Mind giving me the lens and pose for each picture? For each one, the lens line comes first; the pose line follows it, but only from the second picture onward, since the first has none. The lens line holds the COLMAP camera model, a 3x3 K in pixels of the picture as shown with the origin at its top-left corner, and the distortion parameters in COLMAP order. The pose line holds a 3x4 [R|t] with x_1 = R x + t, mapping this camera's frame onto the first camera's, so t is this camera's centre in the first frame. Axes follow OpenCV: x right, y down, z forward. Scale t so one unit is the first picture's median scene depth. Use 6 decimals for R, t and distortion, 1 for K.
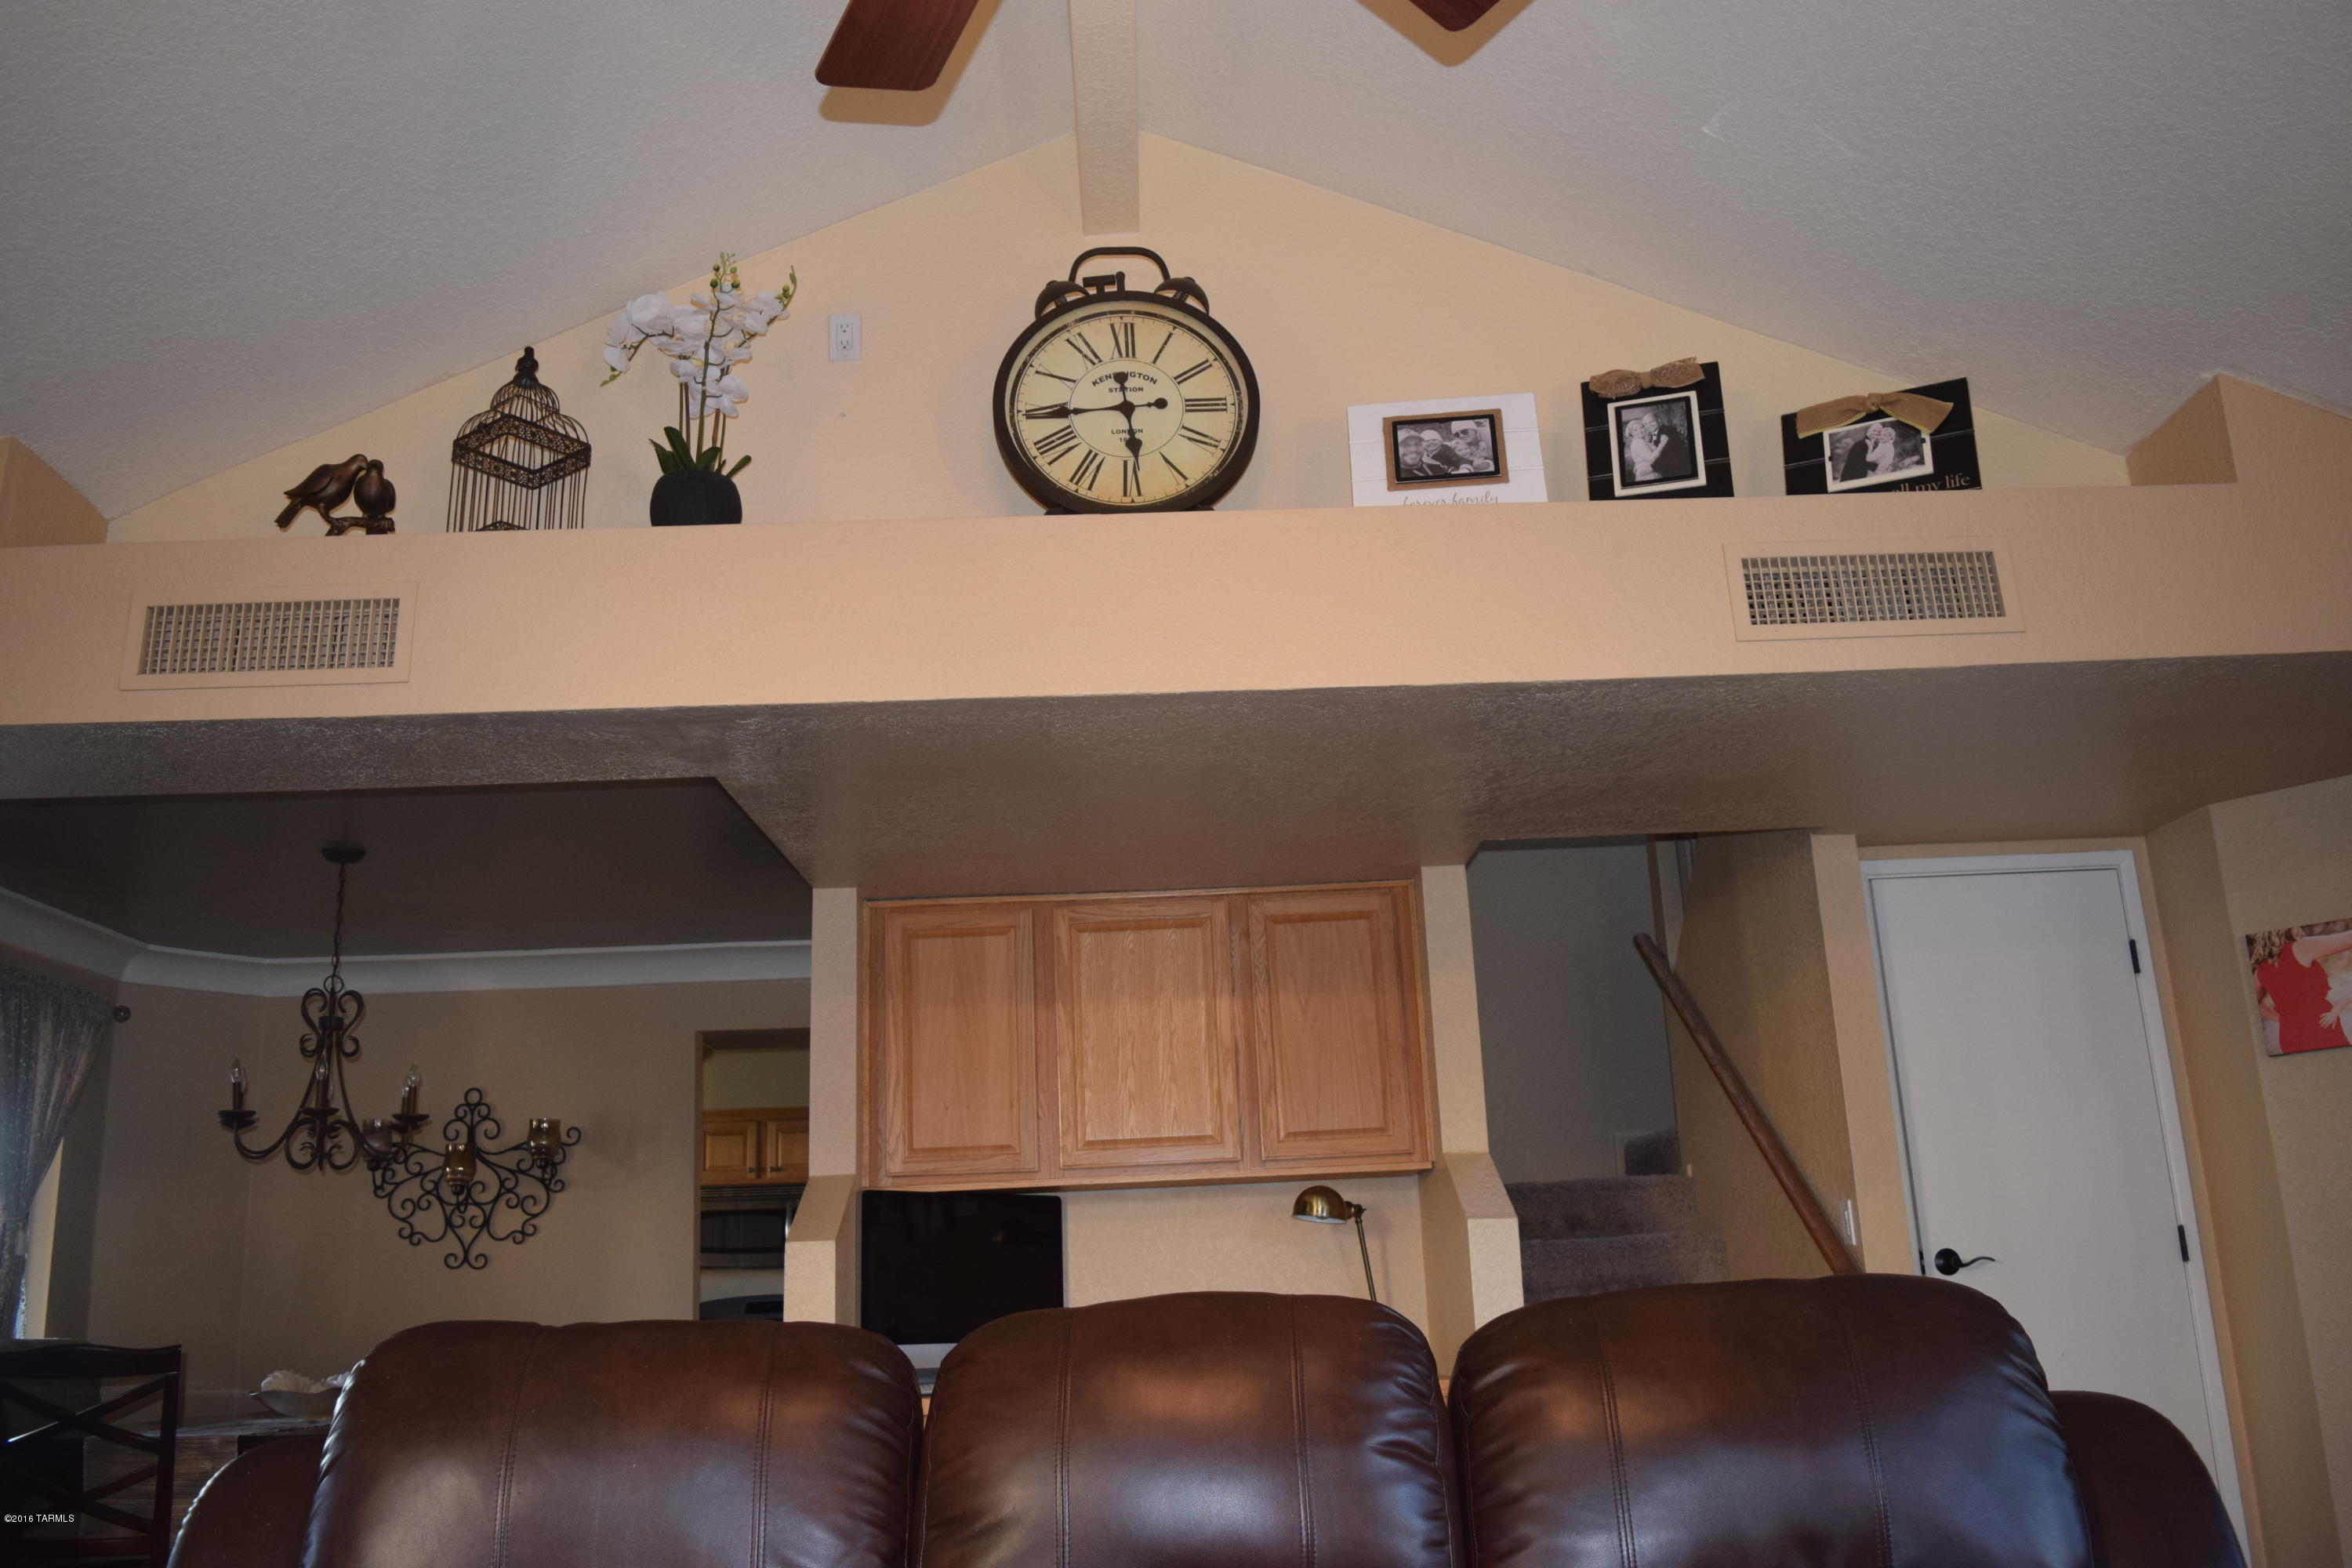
lens RADIAL K [[1845.6, 0, 1184.3], [0, 1845.6, 781.2], [0, 0, 1]] dist [-0.091404, 0.018682]
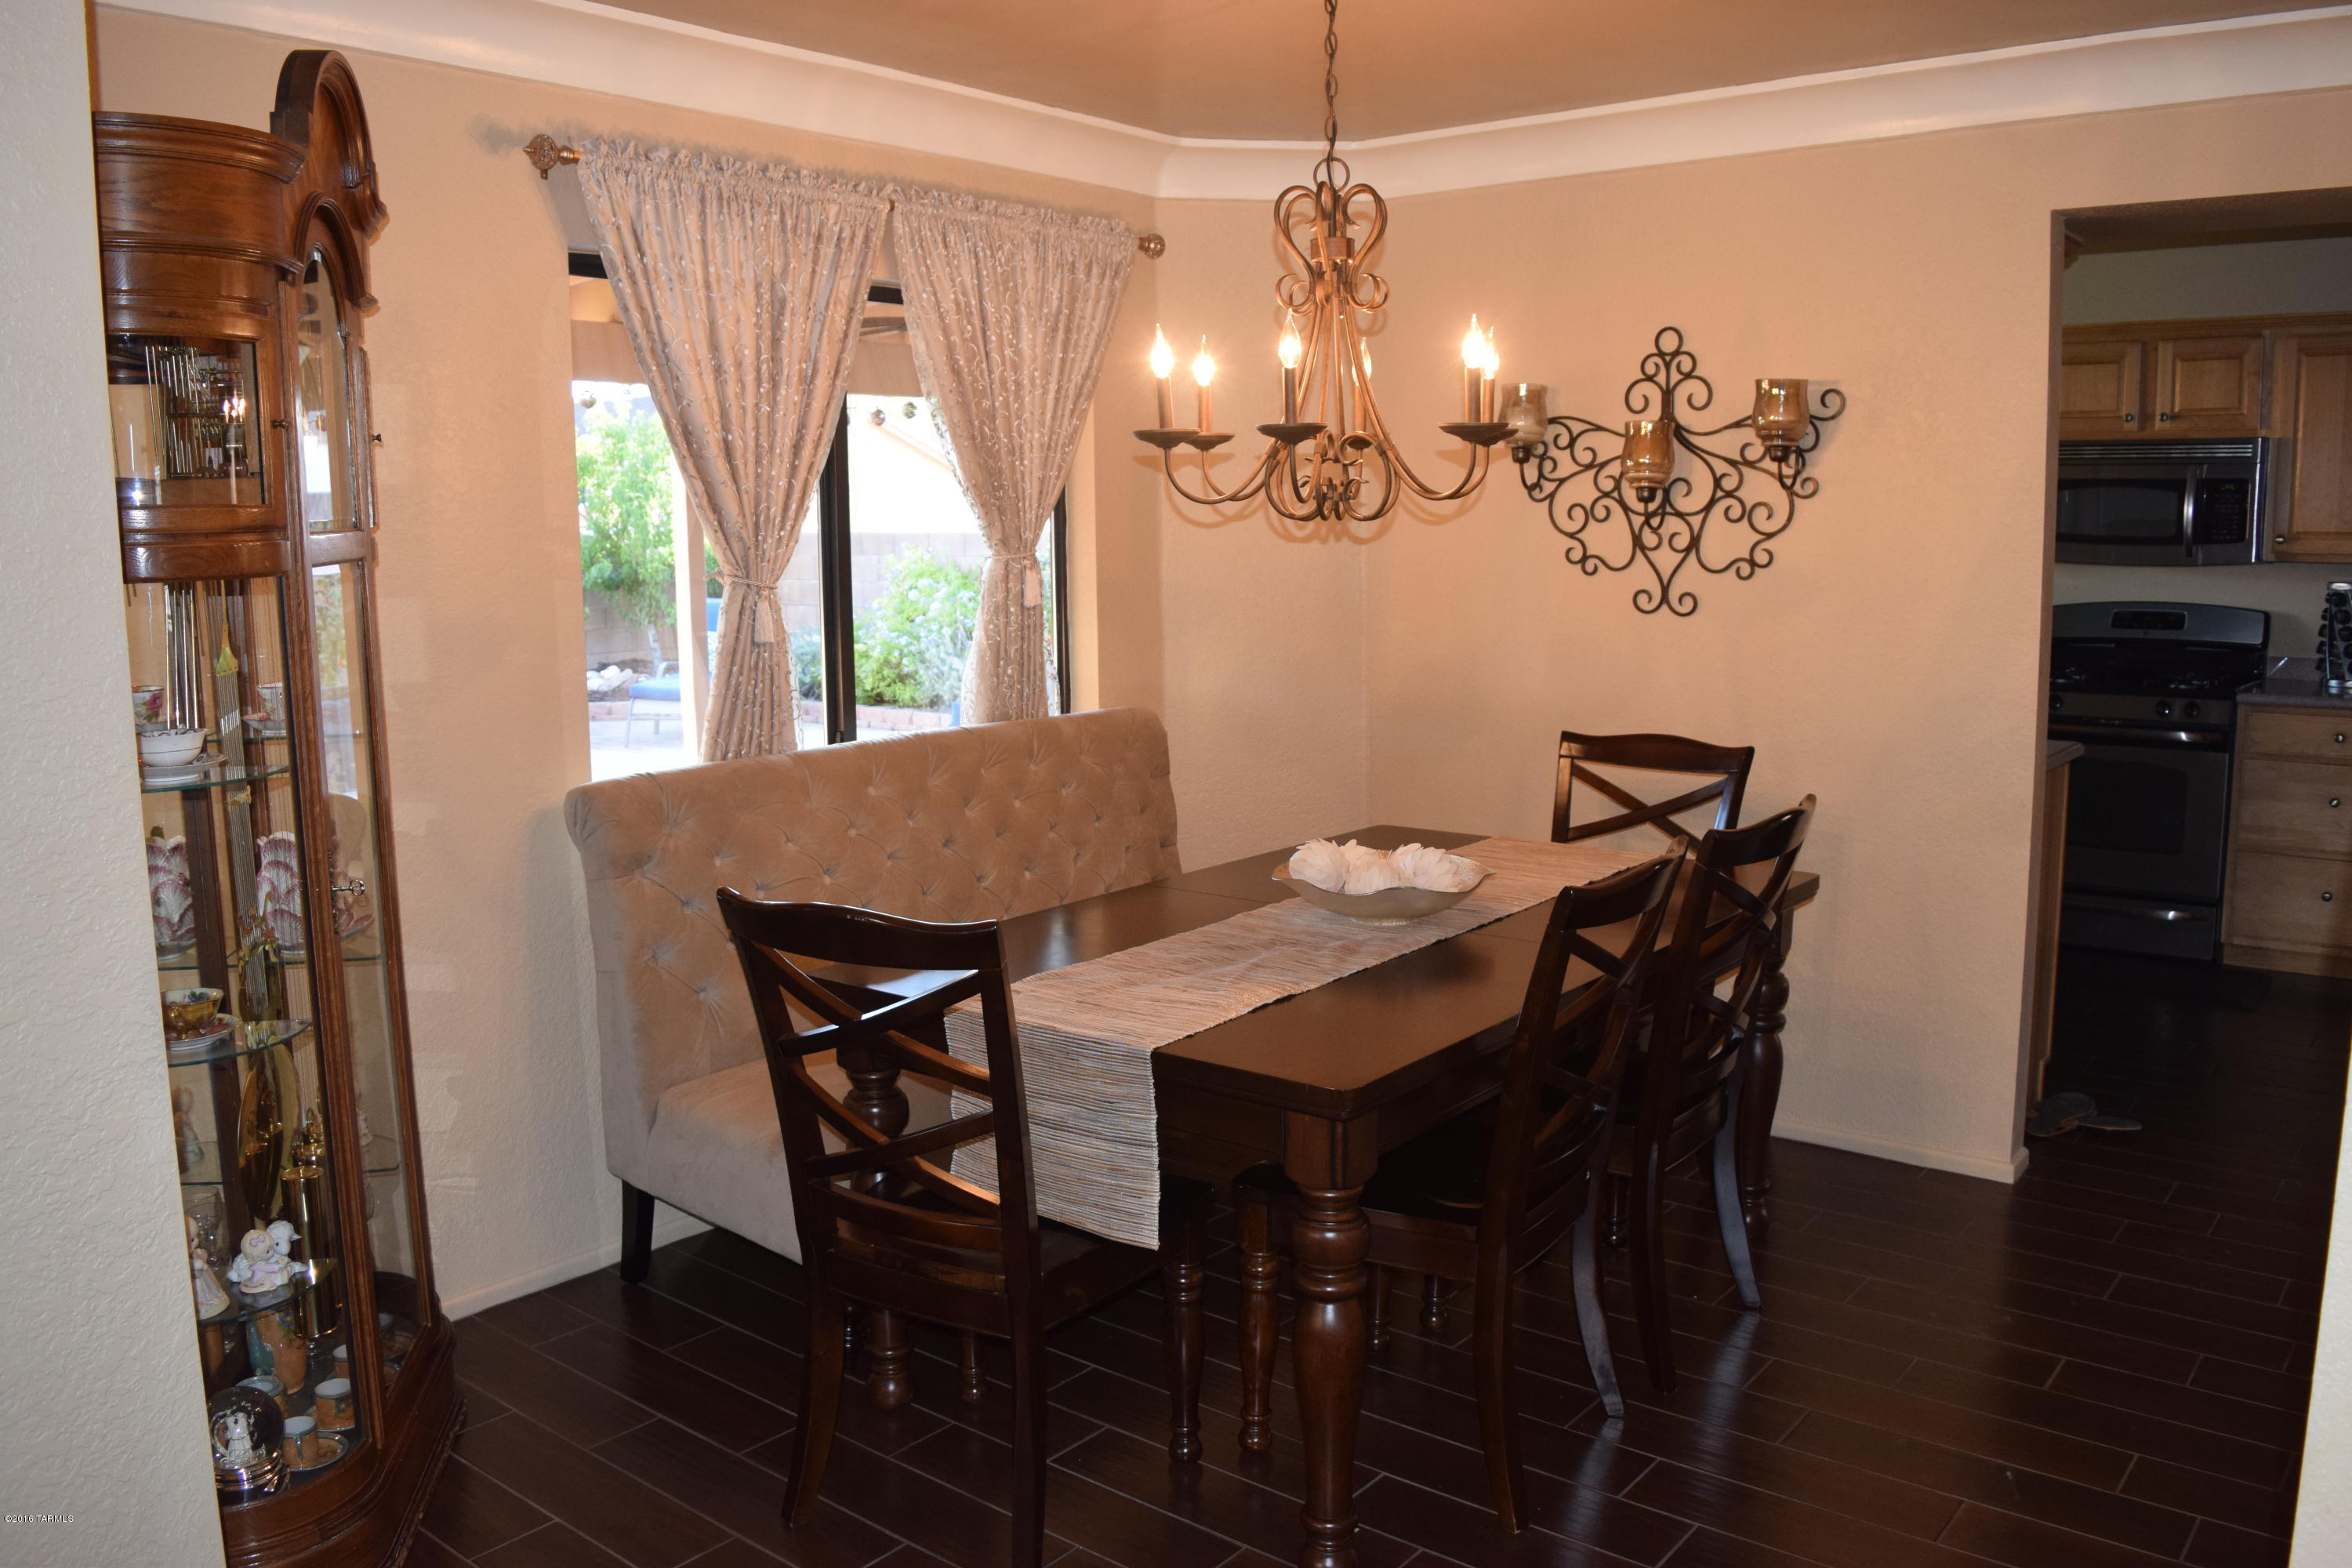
lens RADIAL K [[1845.6, 0, 1184.3], [0, 1845.6, 781.2], [0, 0, 1]] dist [-0.091404, 0.018682]
pose [[0.774575, 0.124831, -0.620040, -0.118492], [0.155024, 0.912956, 0.377464, 0.051903], [0.613189, -0.388495, 0.687802, 0.422957]]
